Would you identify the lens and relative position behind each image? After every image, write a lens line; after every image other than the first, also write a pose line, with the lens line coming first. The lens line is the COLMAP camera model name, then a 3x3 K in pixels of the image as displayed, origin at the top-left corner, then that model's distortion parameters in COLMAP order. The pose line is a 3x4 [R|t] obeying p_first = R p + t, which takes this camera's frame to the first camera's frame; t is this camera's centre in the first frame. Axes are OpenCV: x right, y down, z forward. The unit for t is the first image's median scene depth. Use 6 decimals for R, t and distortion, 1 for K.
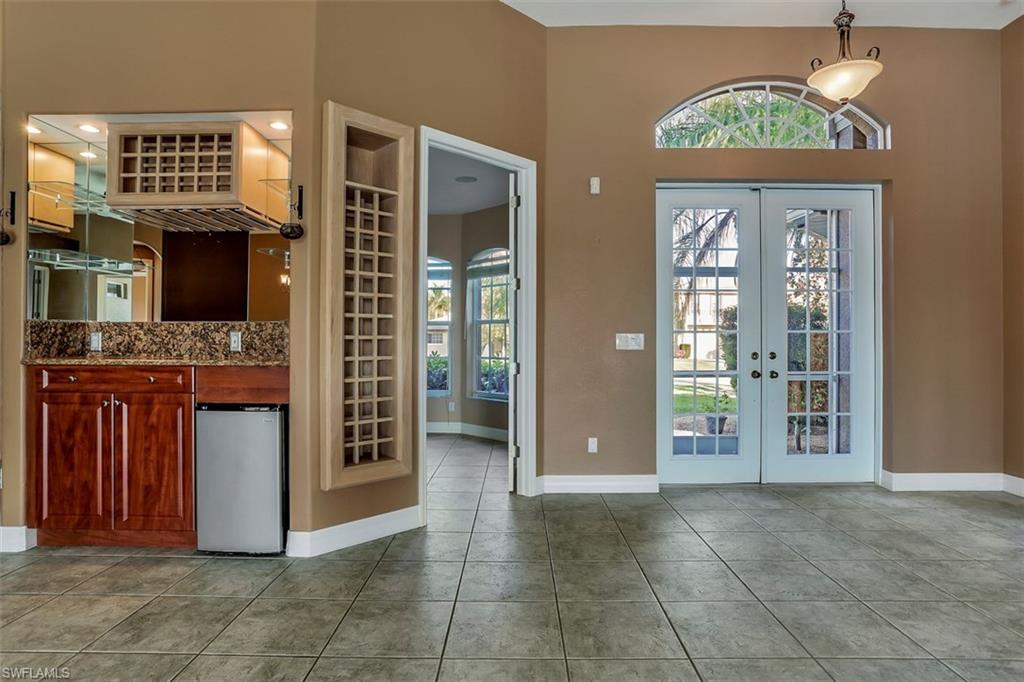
lens RADIAL K [[575.2, 0, 507.4], [0, 575.2, 333.8], [0, 0, 1]] dist [-0.028541, 0.019031]
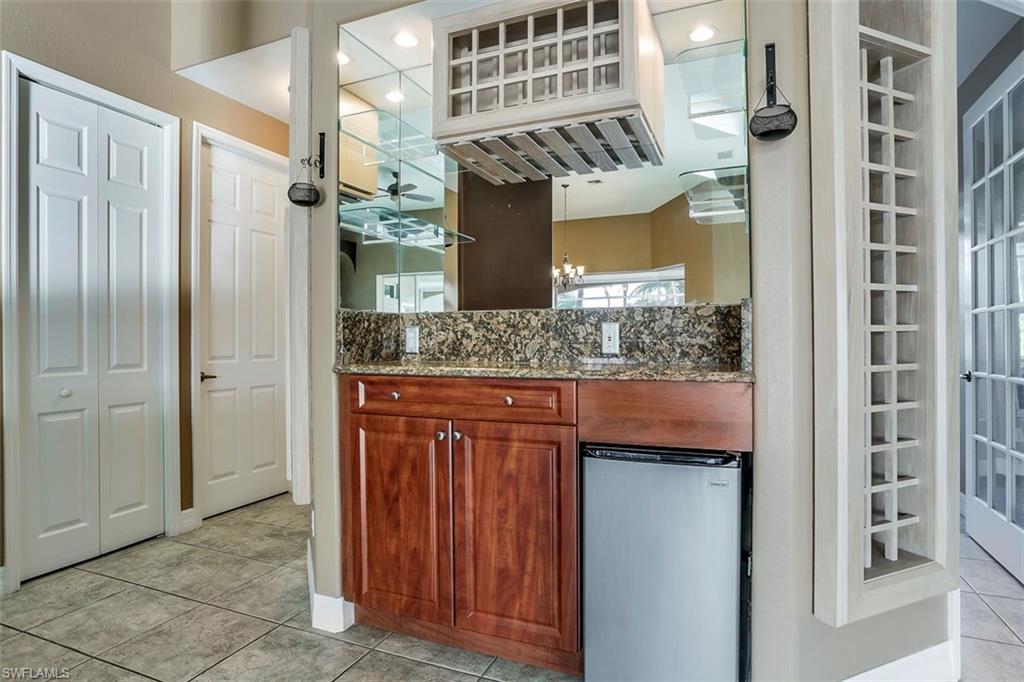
lens RADIAL K [[575.2, 0, 521.2], [0, 575.2, 340.3], [0, 0, 1]] dist [-0.028541, 0.019031]
pose [[0.934712, -0.007434, -0.355328, -0.382162], [0.013182, 0.999818, 0.013756, 0.006440], [0.355161, -0.017542, 0.934640, 0.417846]]
